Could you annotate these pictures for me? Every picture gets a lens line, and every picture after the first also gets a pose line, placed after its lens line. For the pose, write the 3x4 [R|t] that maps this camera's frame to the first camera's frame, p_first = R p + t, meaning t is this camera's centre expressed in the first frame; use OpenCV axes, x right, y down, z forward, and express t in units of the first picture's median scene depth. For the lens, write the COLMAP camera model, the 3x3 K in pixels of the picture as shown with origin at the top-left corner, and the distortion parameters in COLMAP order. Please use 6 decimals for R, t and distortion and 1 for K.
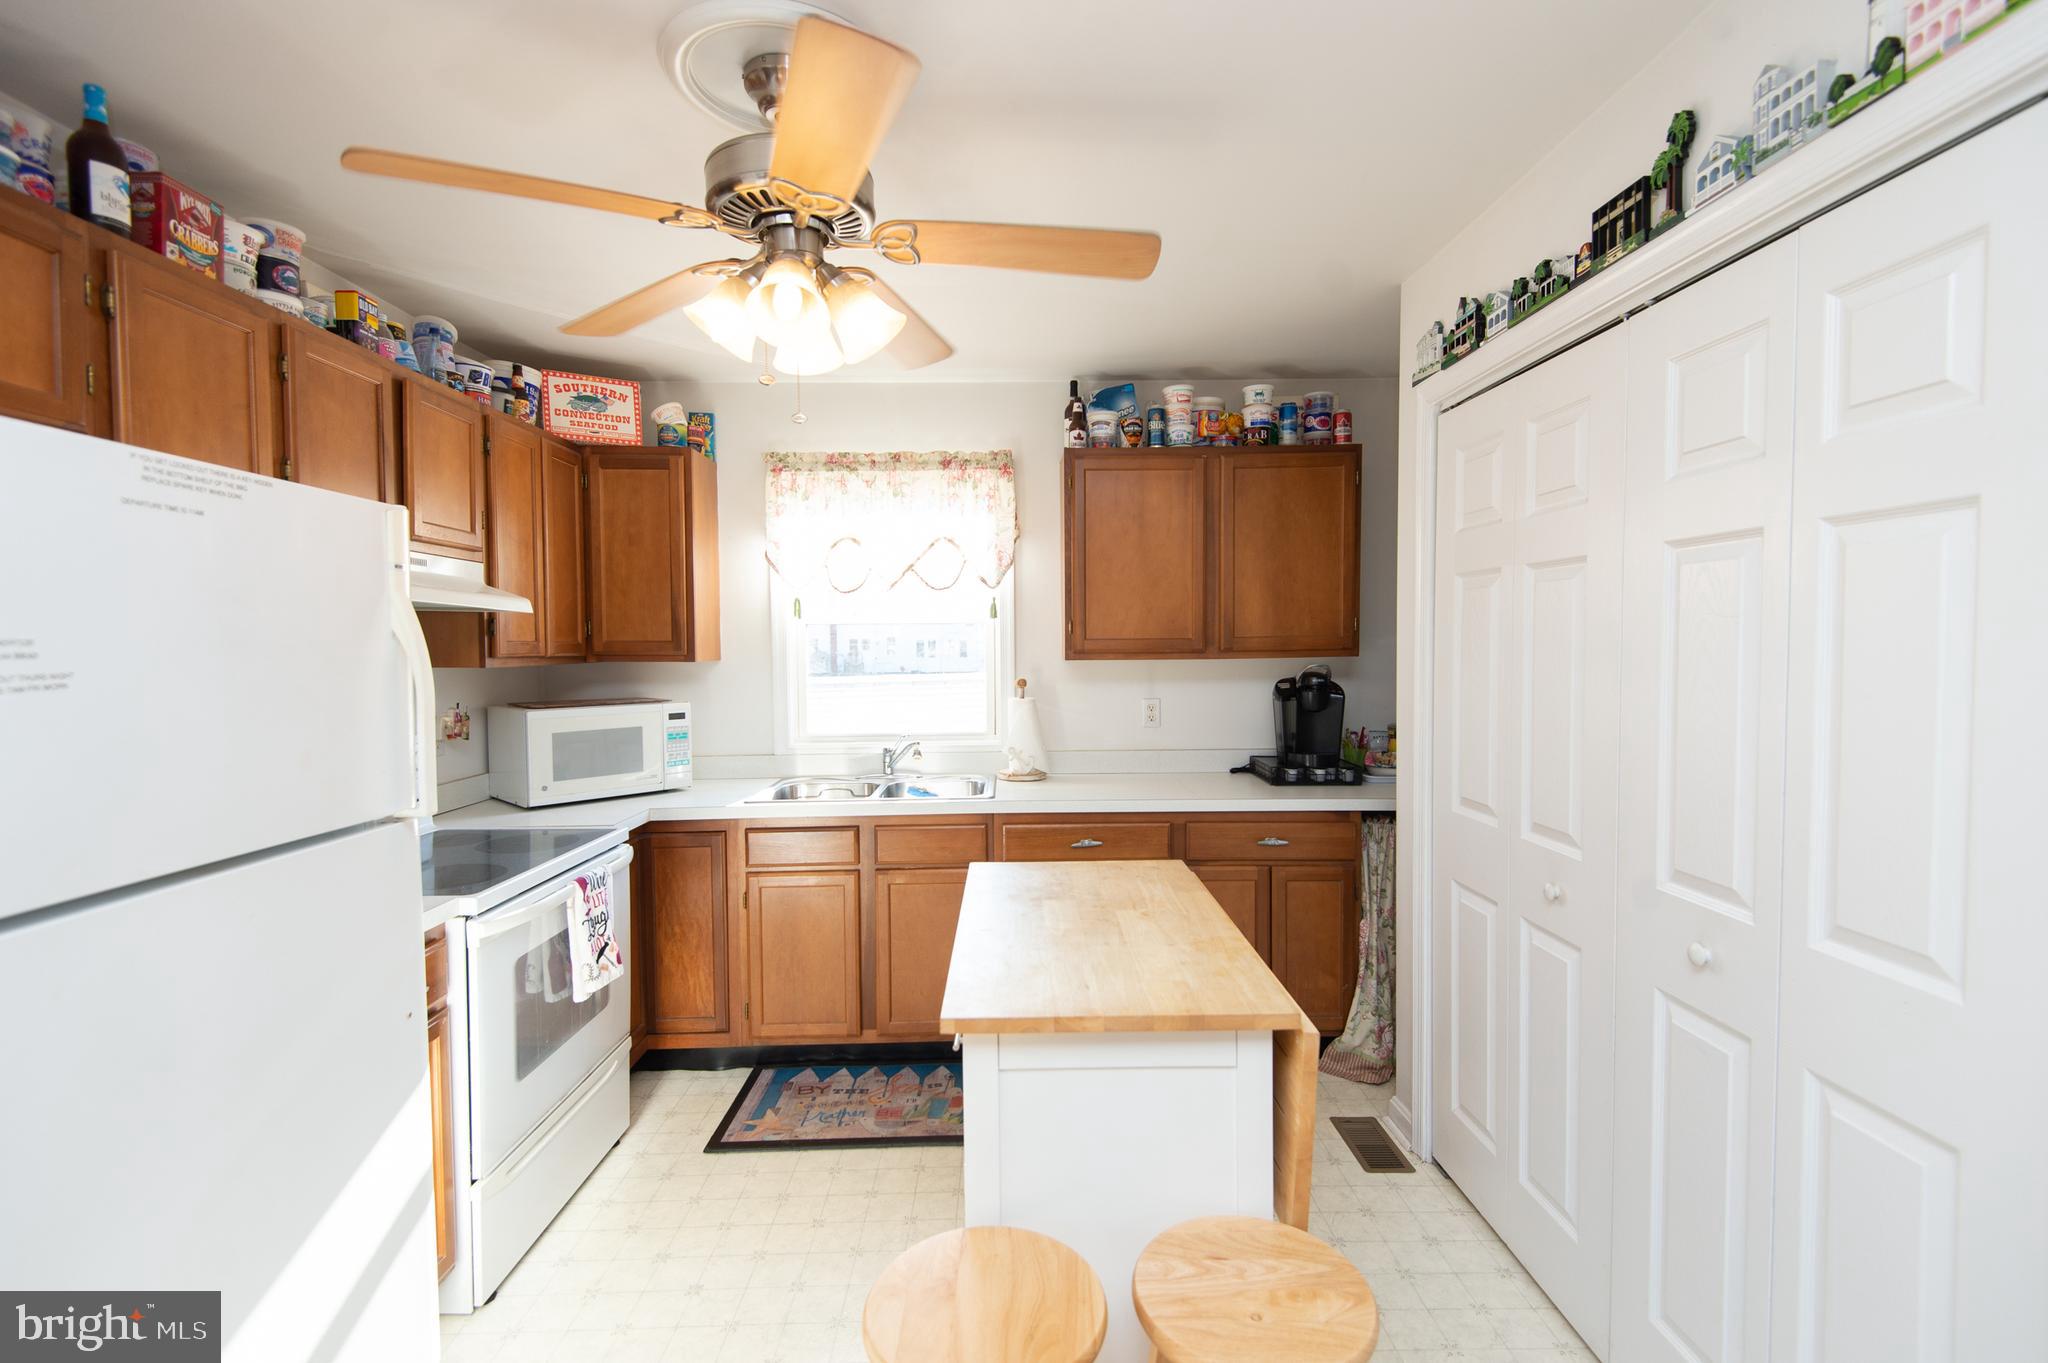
lens RADIAL K [[936.8, 0, 1028.0], [0, 936.8, 681.2], [0, 0, 1]] dist [0.035282, -0.020442]
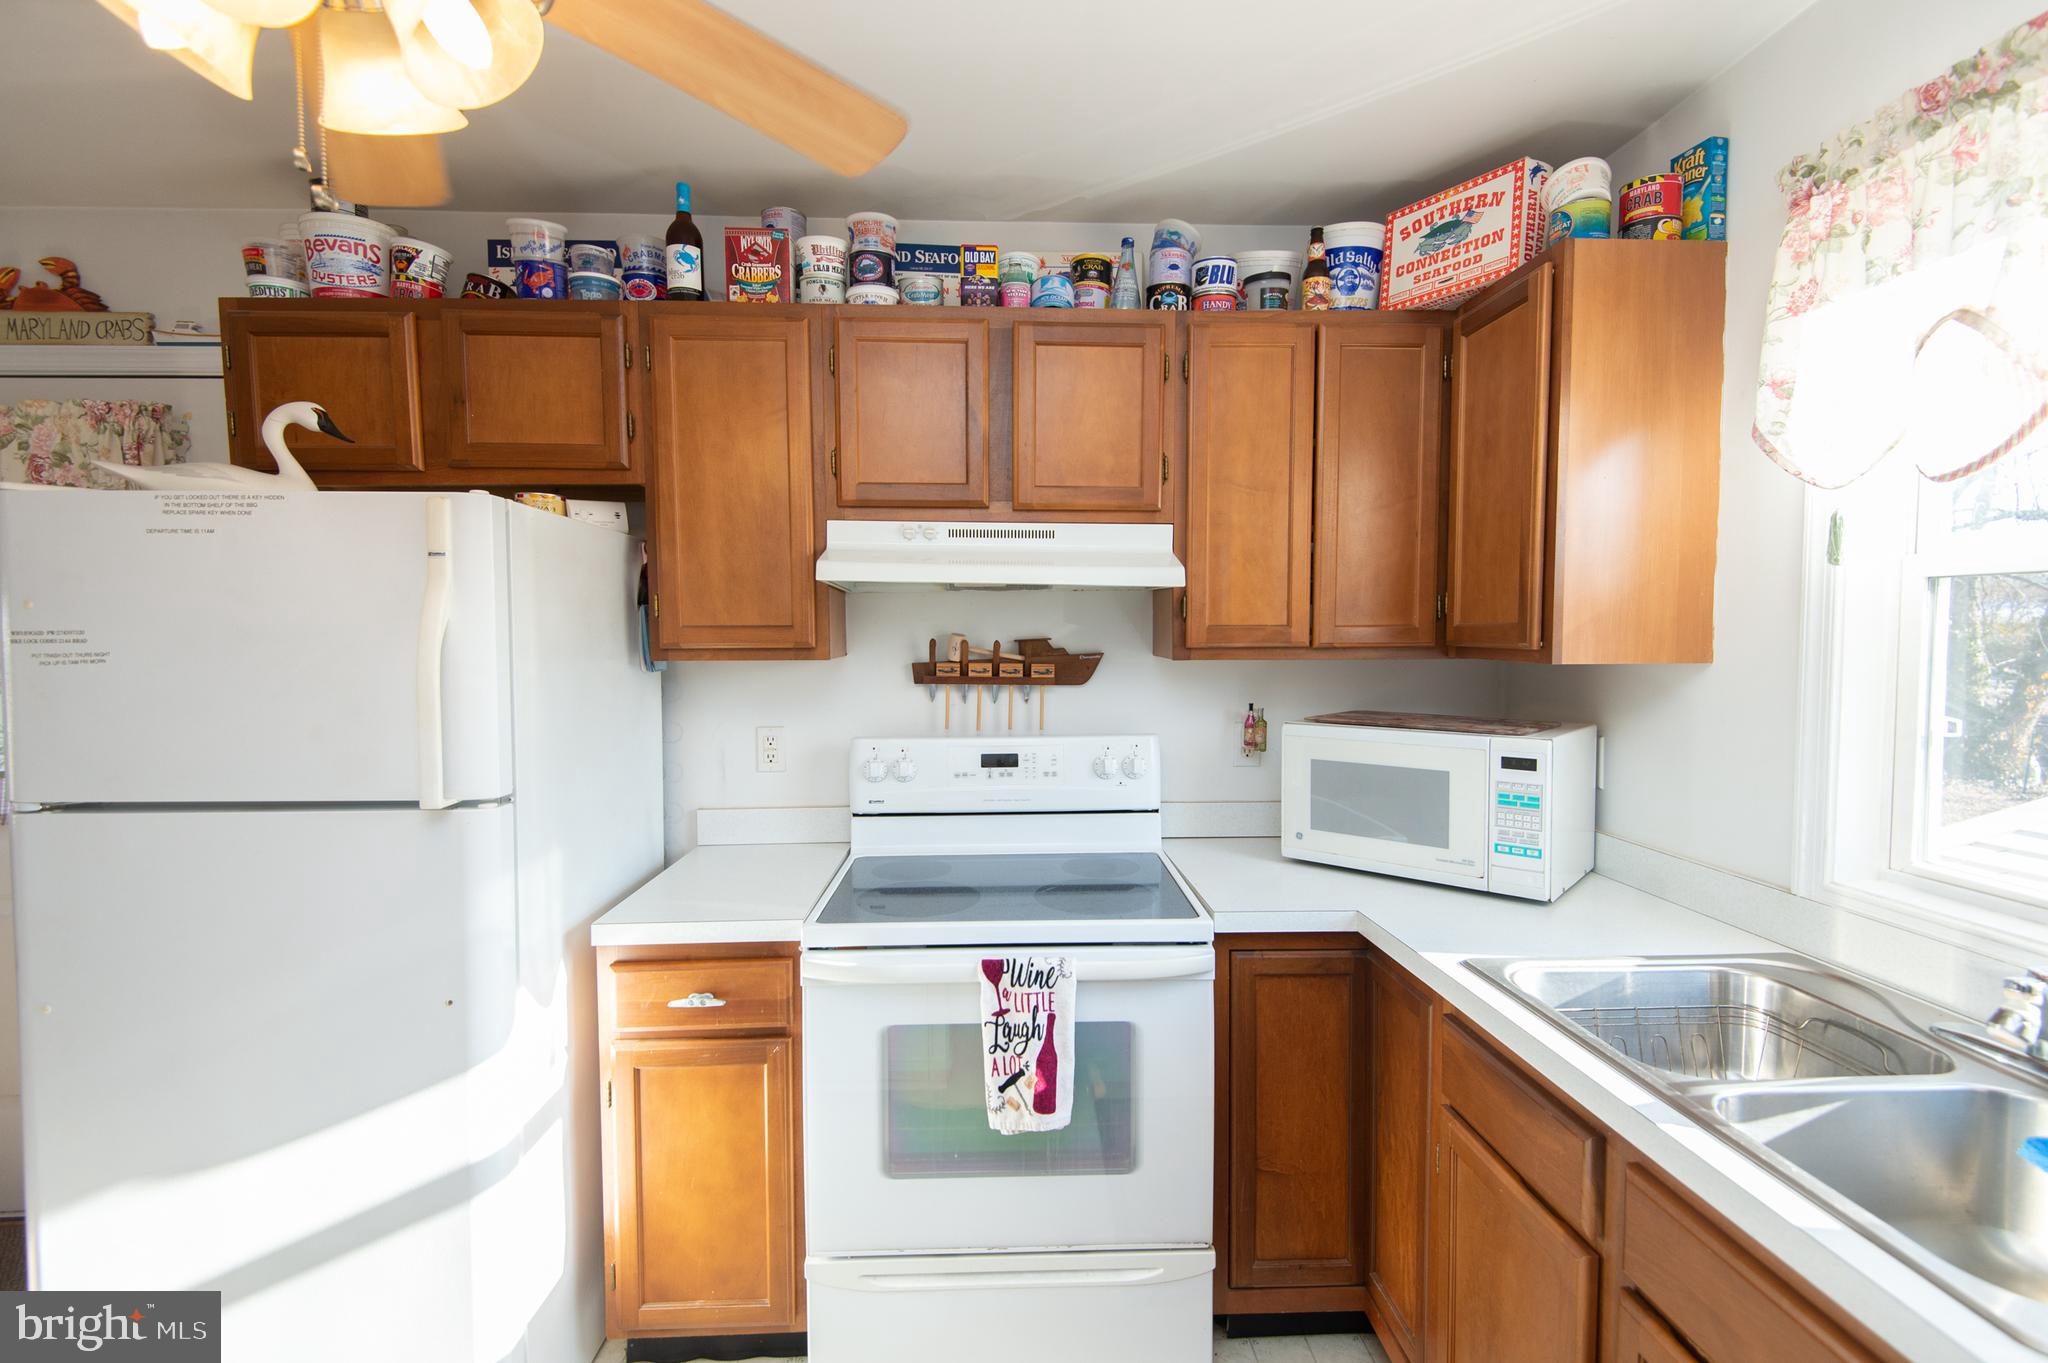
lens RADIAL K [[936.8, 0, 1031.0], [0, 936.8, 680.2], [0, 0, 1]] dist [0.035282, -0.020442]
pose [[0.023261, 0.060881, -0.997874, 0.155367], [-0.038011, 0.997476, 0.059971, -0.032713], [0.999007, 0.036535, 0.025516, 0.717169]]
